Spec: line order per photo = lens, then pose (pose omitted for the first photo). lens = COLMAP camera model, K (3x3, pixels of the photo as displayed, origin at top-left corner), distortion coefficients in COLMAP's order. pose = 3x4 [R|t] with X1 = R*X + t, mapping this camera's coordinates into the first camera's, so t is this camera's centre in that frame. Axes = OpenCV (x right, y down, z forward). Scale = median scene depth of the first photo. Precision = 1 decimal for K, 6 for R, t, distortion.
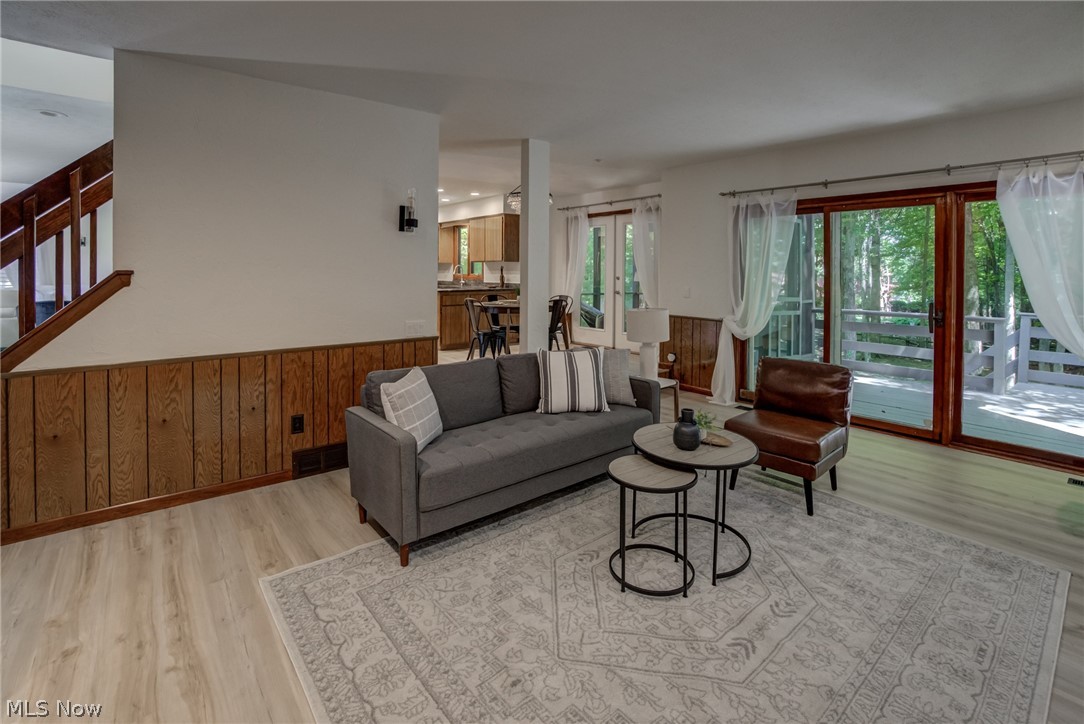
lens RADIAL K [[488.0, 0, 546.7], [0, 488.0, 275.8], [0, 0, 1]] dist [-0.024821, 0.001061]
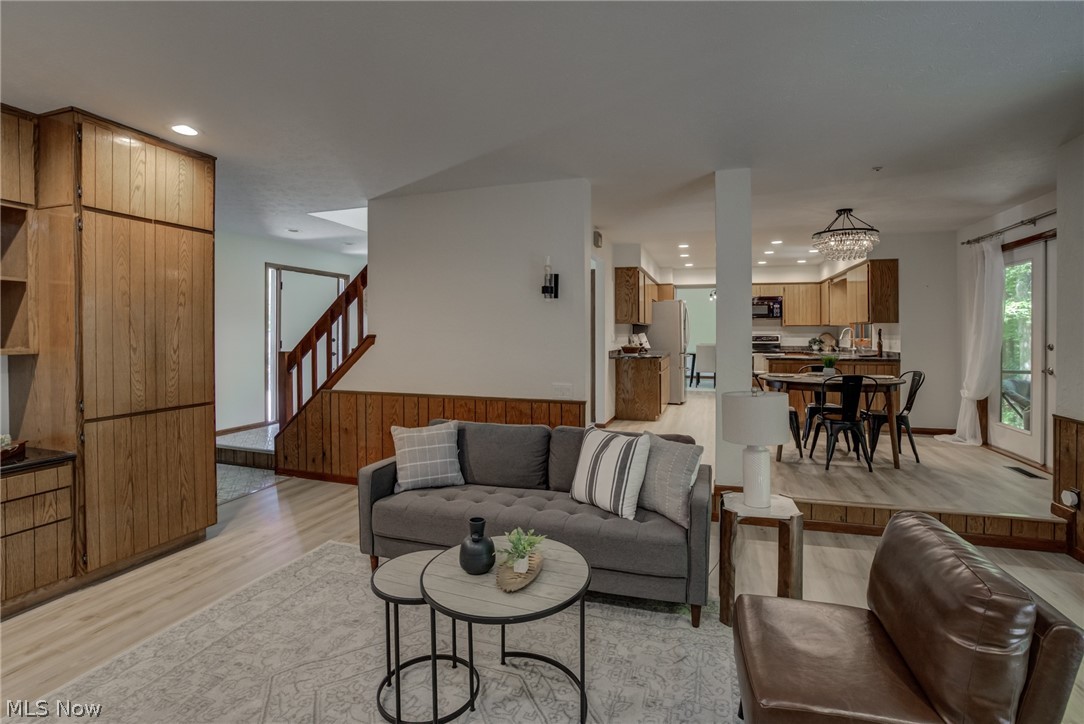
lens RADIAL K [[493.1, 0, 567.0], [0, 493.1, 342.5], [0, 0, 1]] dist [-0.032546, 0.000272]
pose [[0.567484, 0.013964, -0.823266, 0.785976], [-0.008193, 0.999902, 0.011313, -0.009450], [0.823344, 0.000325, 0.567543, 0.541056]]
